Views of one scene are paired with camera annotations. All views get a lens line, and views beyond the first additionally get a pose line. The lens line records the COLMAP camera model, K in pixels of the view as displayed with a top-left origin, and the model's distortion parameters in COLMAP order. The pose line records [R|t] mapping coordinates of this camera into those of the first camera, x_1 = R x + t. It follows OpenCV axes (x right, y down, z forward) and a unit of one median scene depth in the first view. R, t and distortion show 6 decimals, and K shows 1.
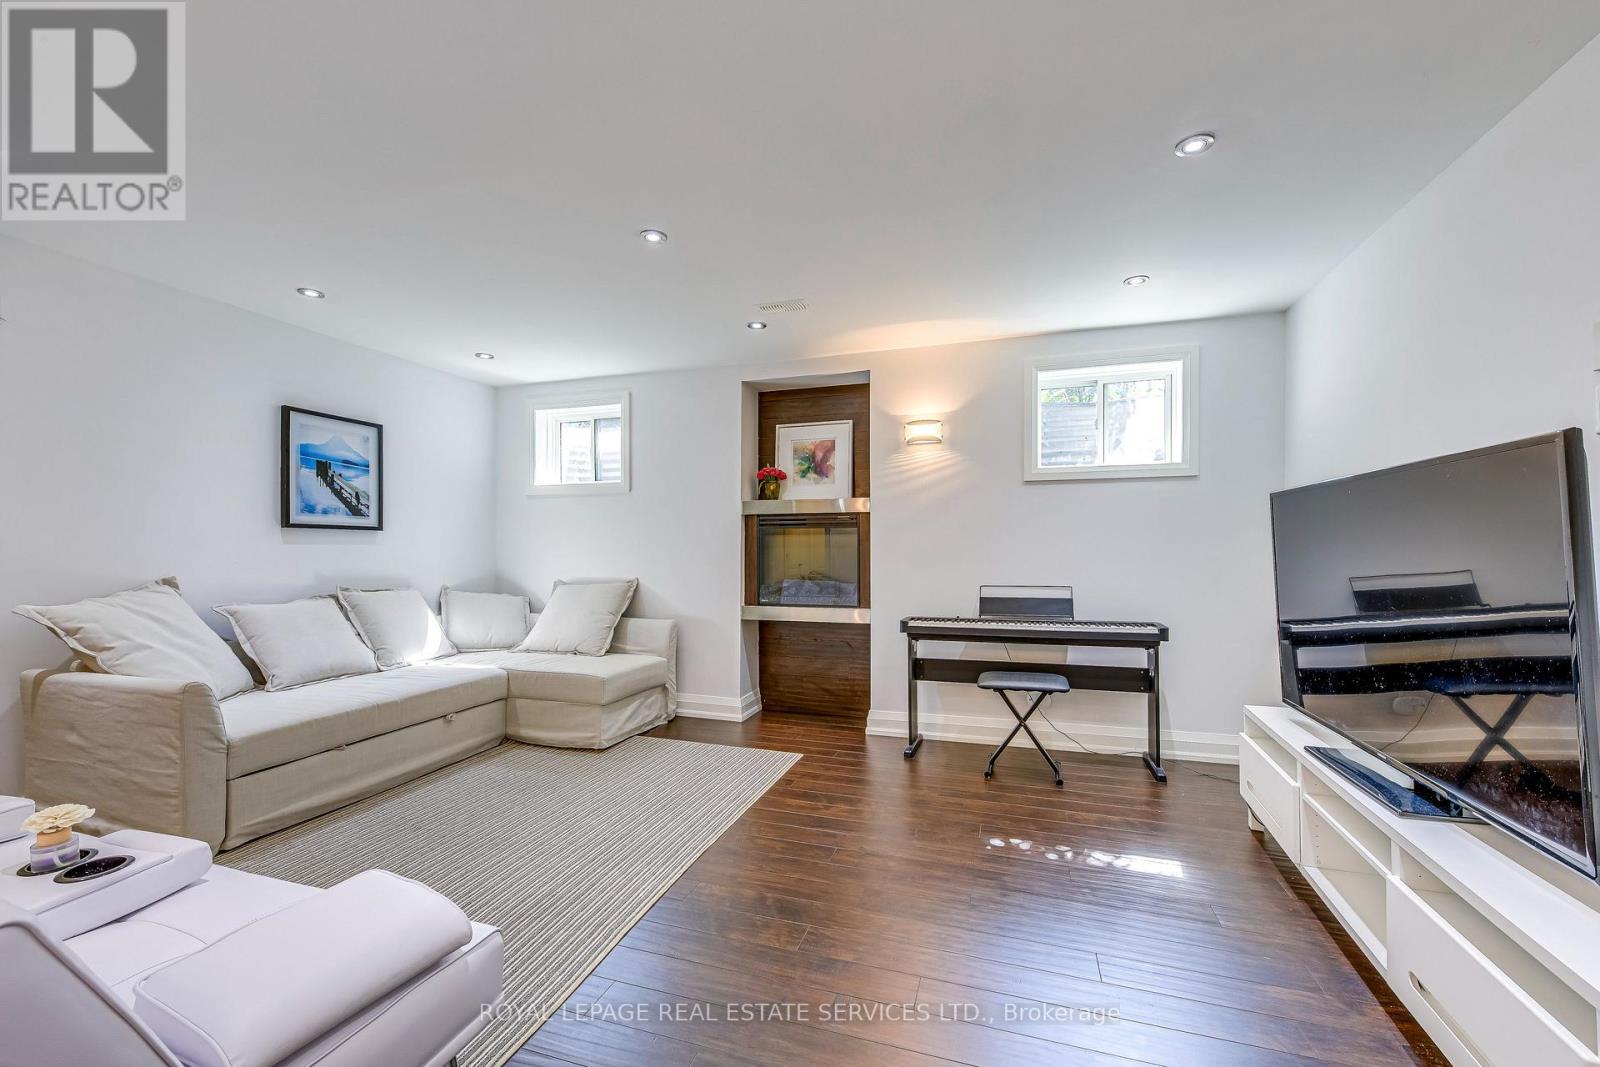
lens RADIAL K [[680.3, 0, 801.6], [0, 680.3, 540.3], [0, 0, 1]] dist [0.018754, -0.009984]
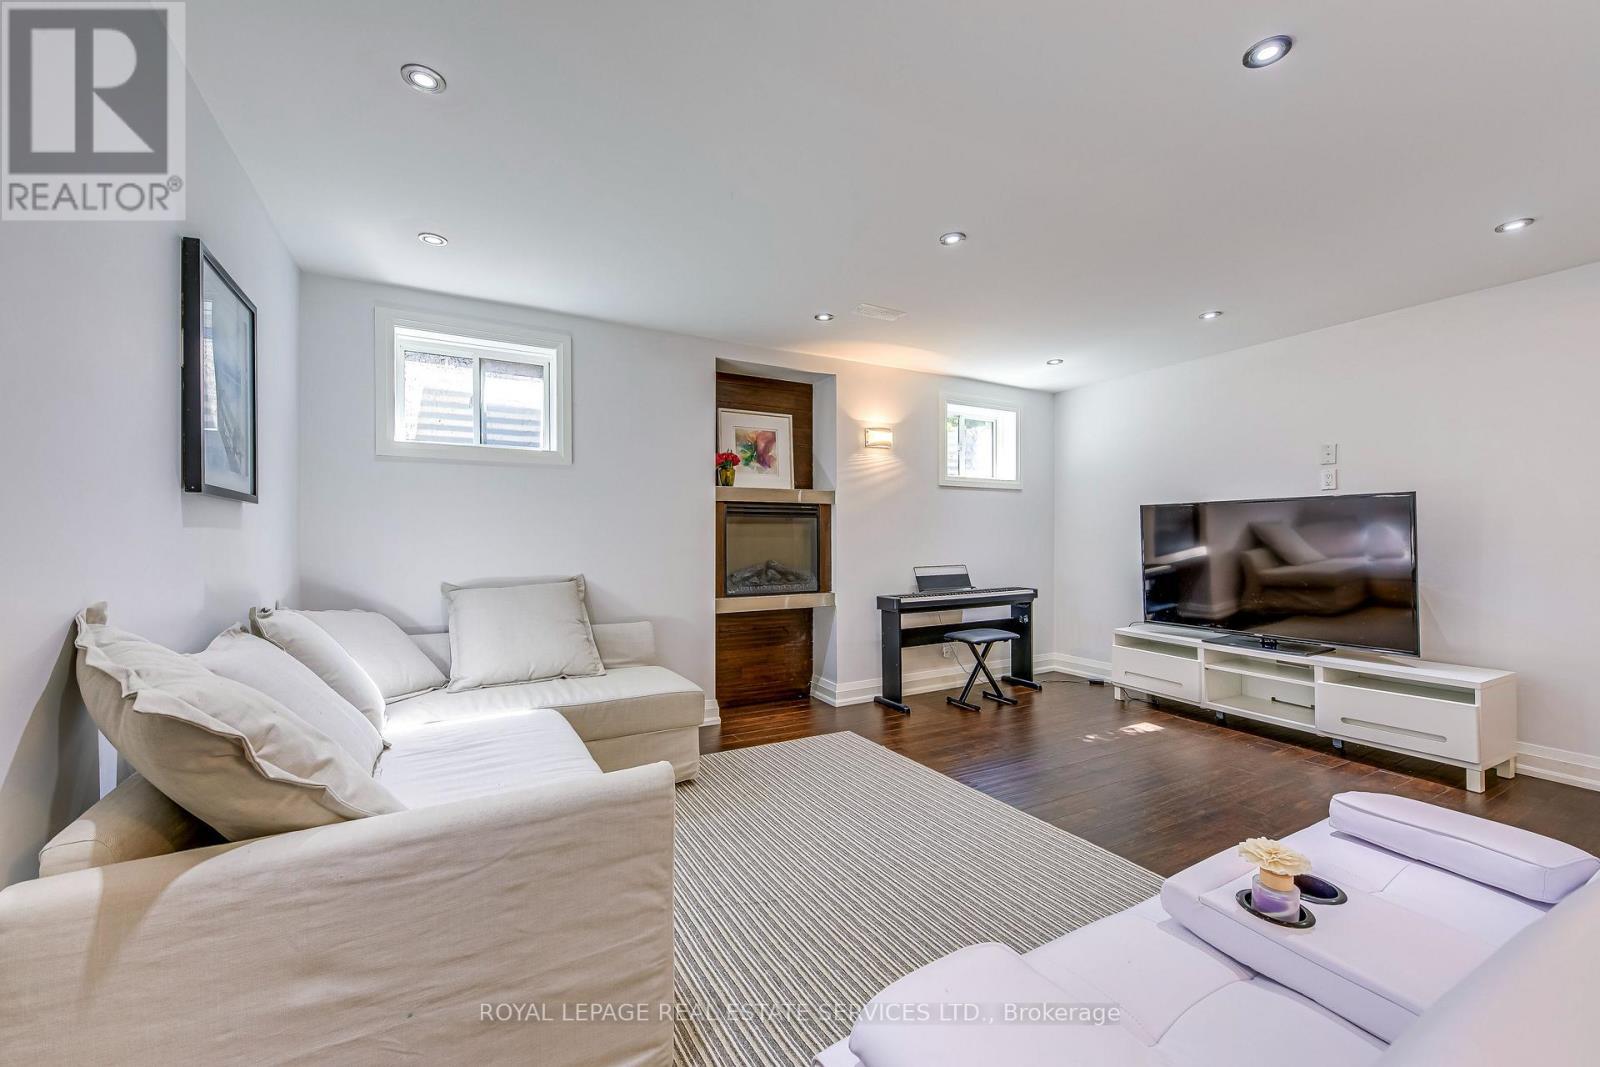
lens RADIAL K [[680.3, 0, 801.6], [0, 680.3, 540.3], [0, 0, 1]] dist [0.018754, -0.009984]
pose [[0.643955, -0.001744, 0.765061, -0.784438], [-0.006527, 0.999948, 0.007773, 0.008492], [-0.765036, -0.009998, 0.643910, 0.340957]]
